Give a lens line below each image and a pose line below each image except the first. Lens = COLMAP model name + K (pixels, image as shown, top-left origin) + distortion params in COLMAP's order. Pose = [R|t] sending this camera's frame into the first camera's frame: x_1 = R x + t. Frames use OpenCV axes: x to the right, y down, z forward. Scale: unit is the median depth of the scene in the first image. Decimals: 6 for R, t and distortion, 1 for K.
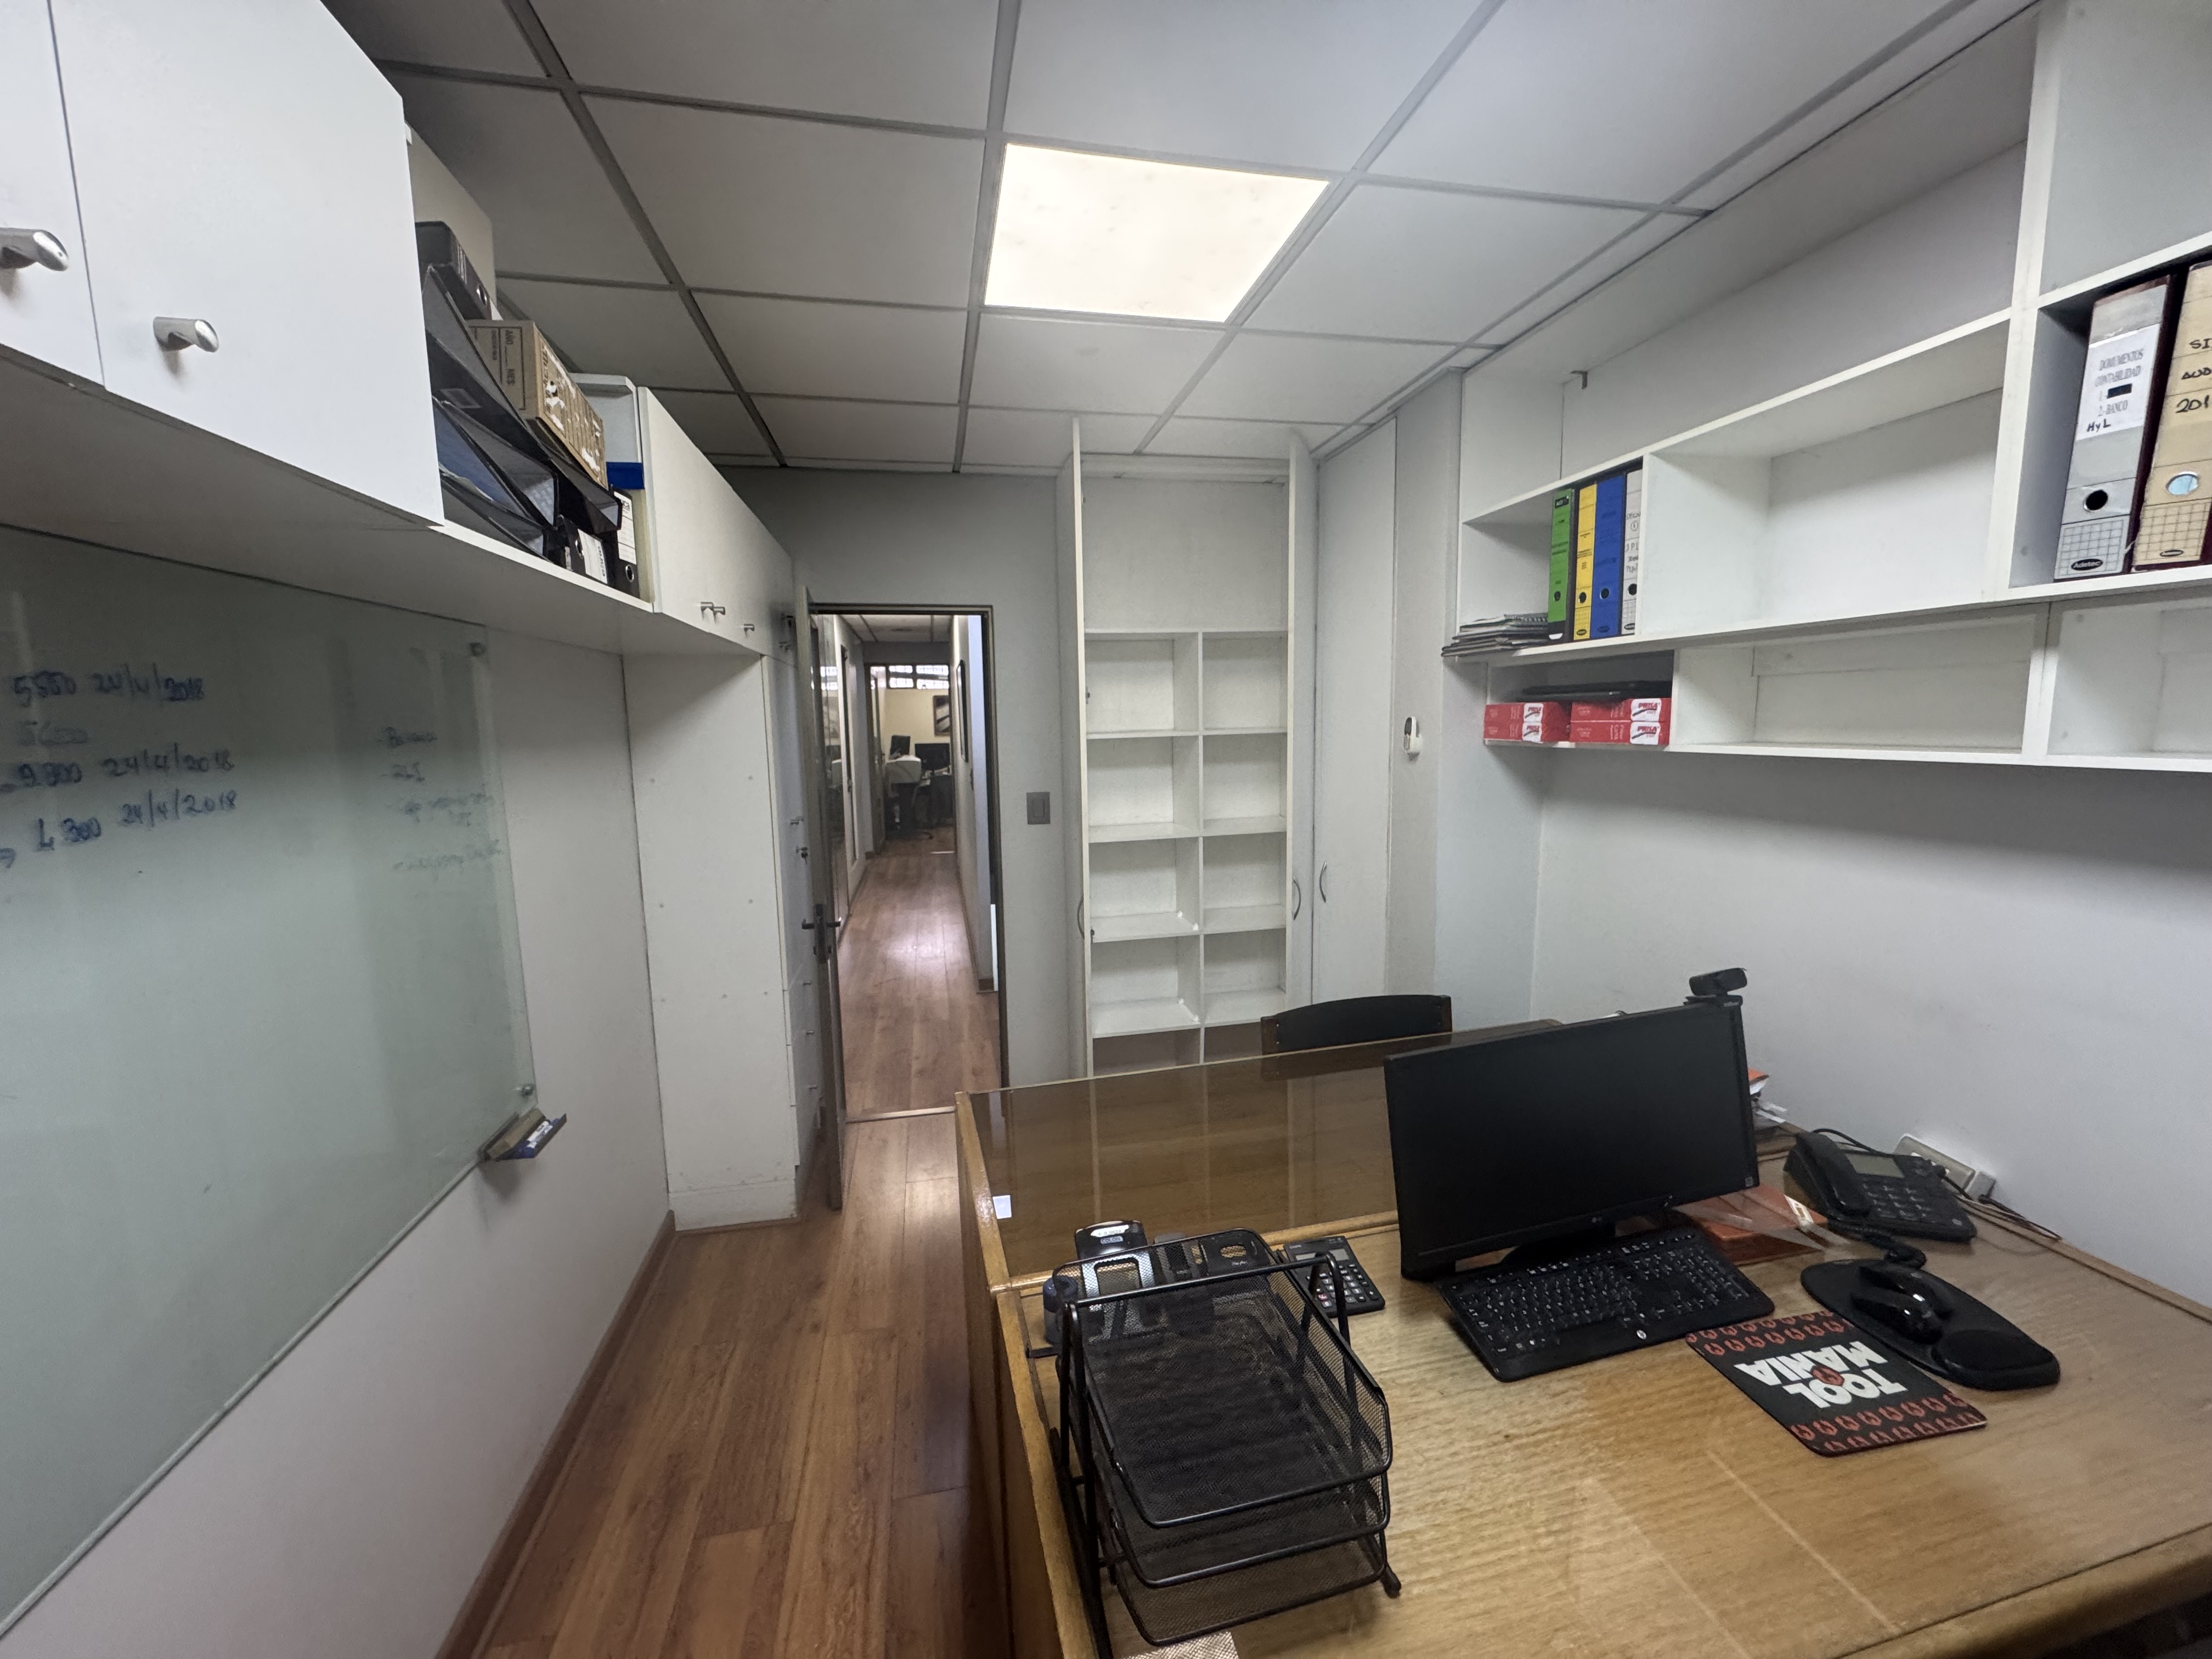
lens RADIAL K [[875.2, 0, 1102.4], [0, 875.2, 819.0], [0, 0, 1]] dist [-0.000577, -0.000130]
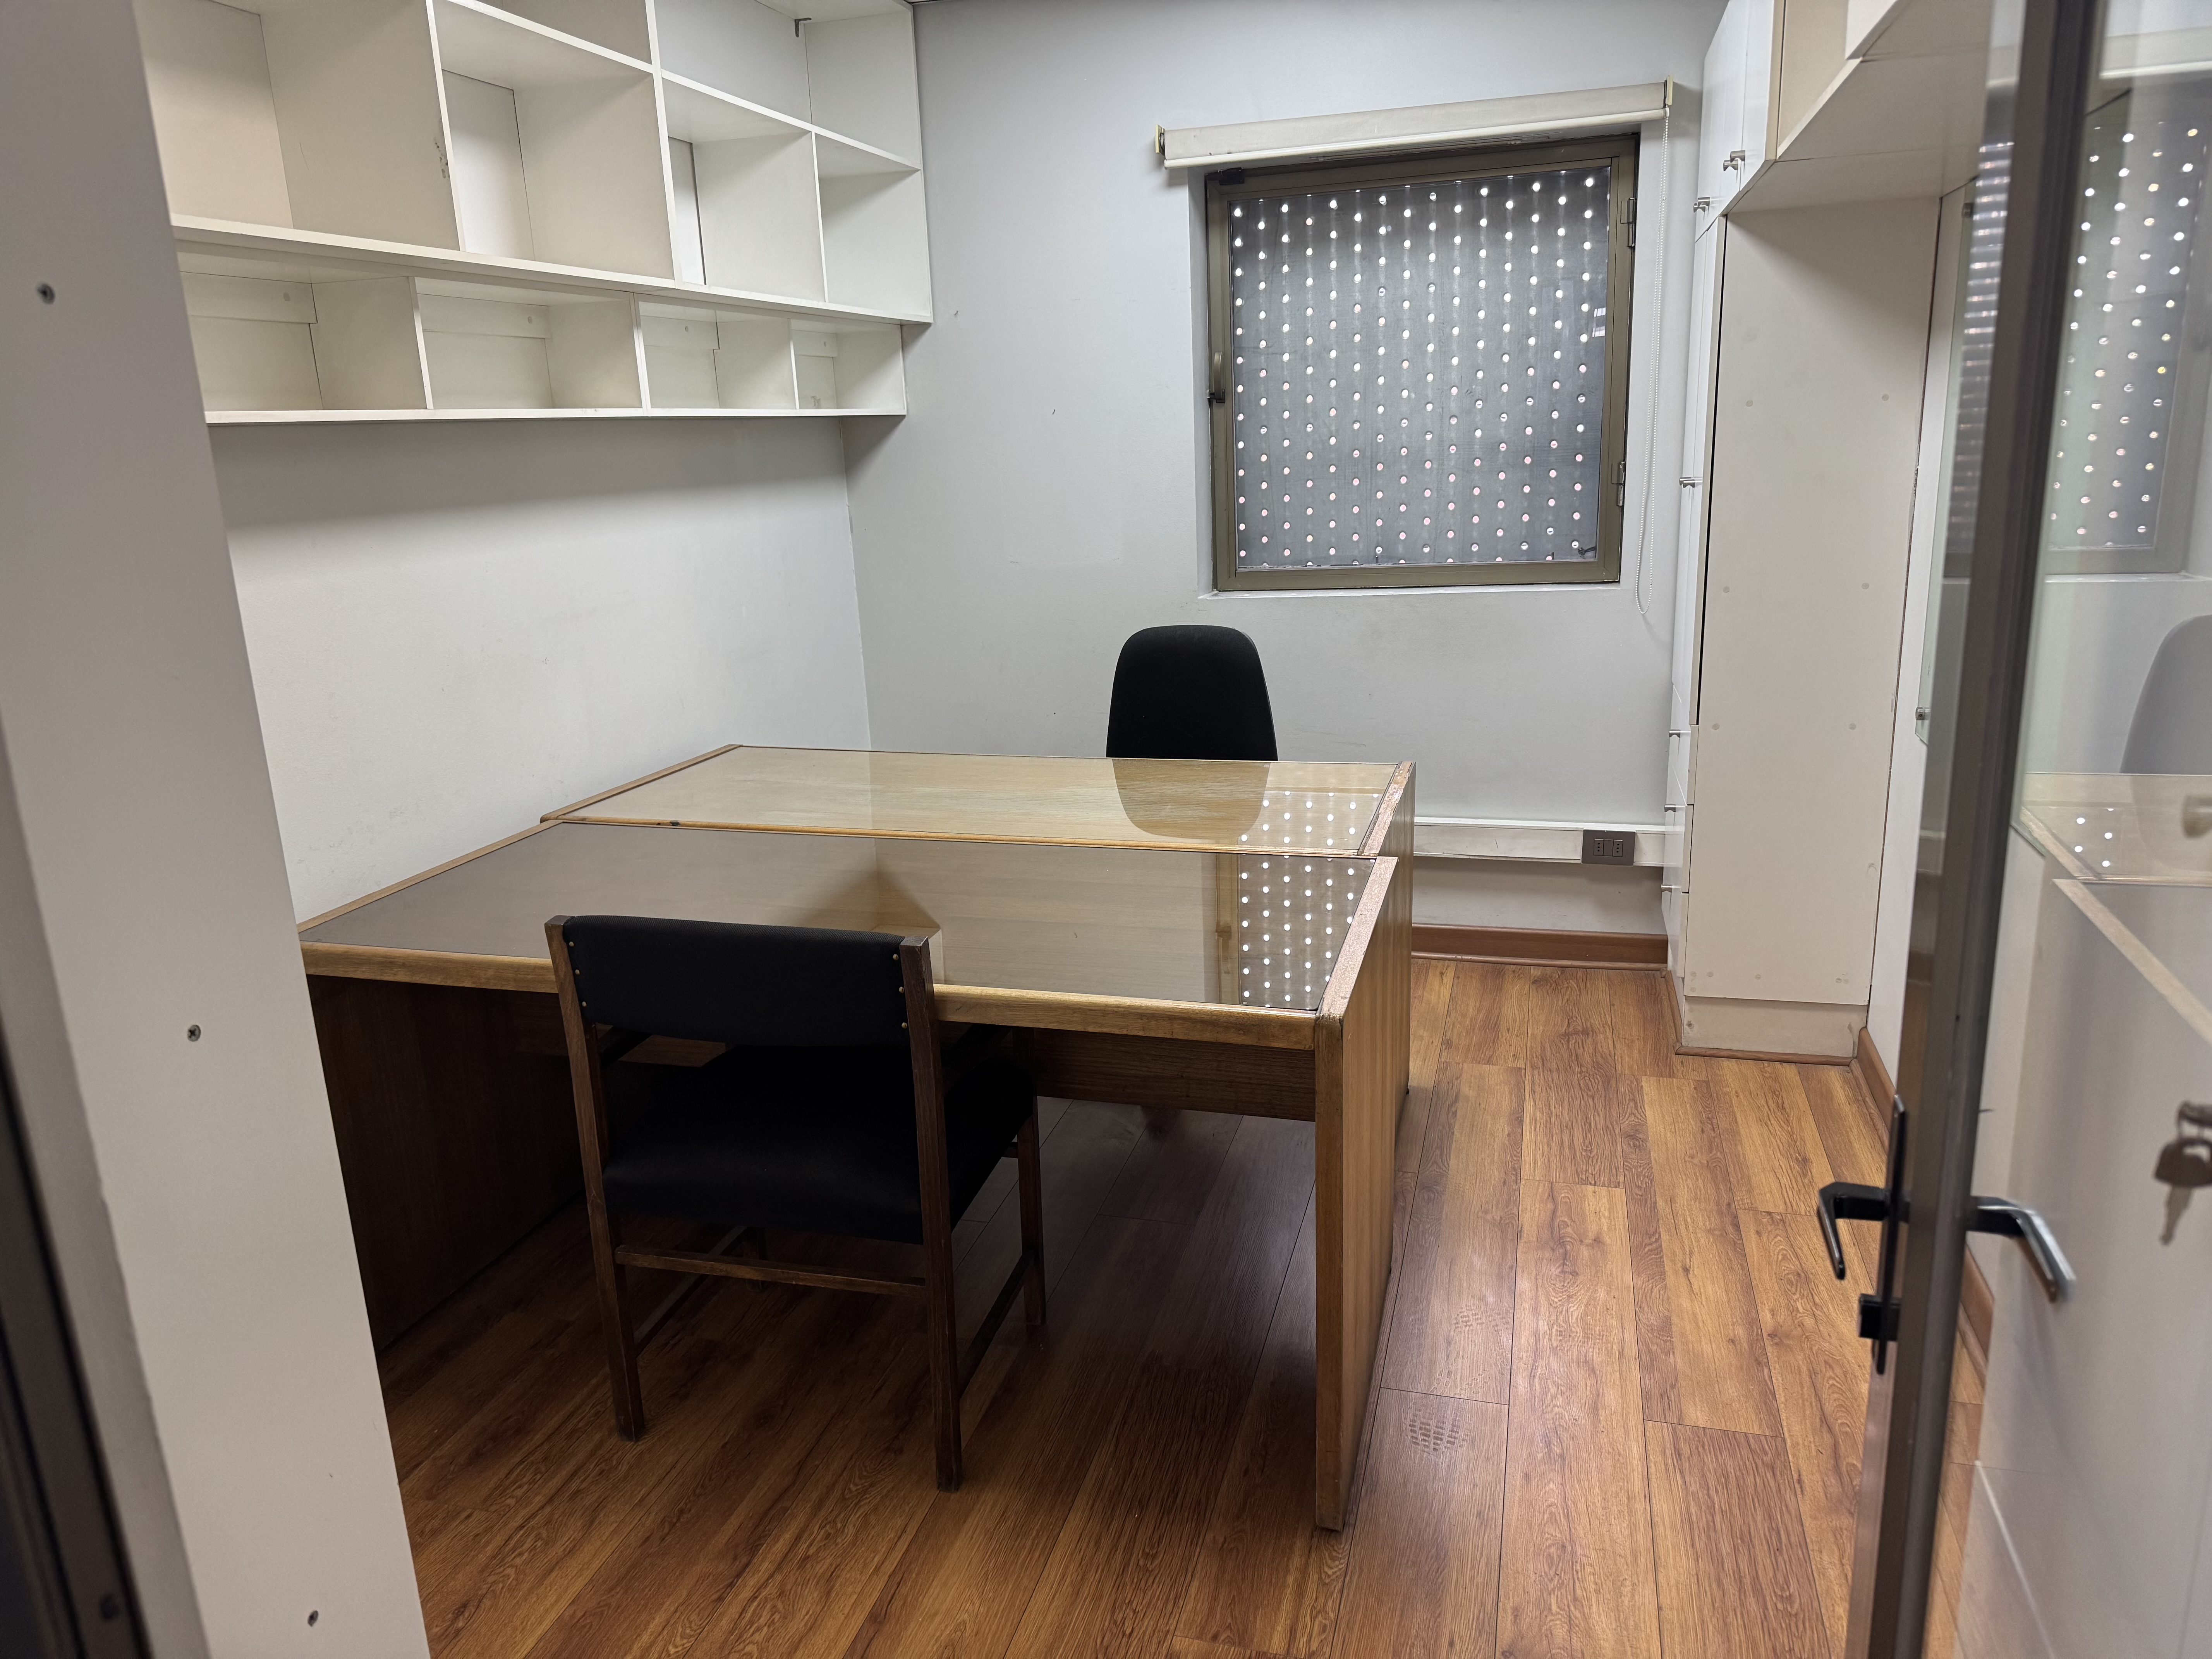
lens RADIAL K [[1553.1, 0, 1106.0], [0, 1553.1, 829.5], [0, 0, 1]] dist [0.076544, -0.124455]
pose [[-0.887008, -0.058253, 0.458064, -0.464261], [0.112123, 0.935149, 0.336043, -0.128430], [-0.447934, 0.349433, -0.822953, 1.862694]]
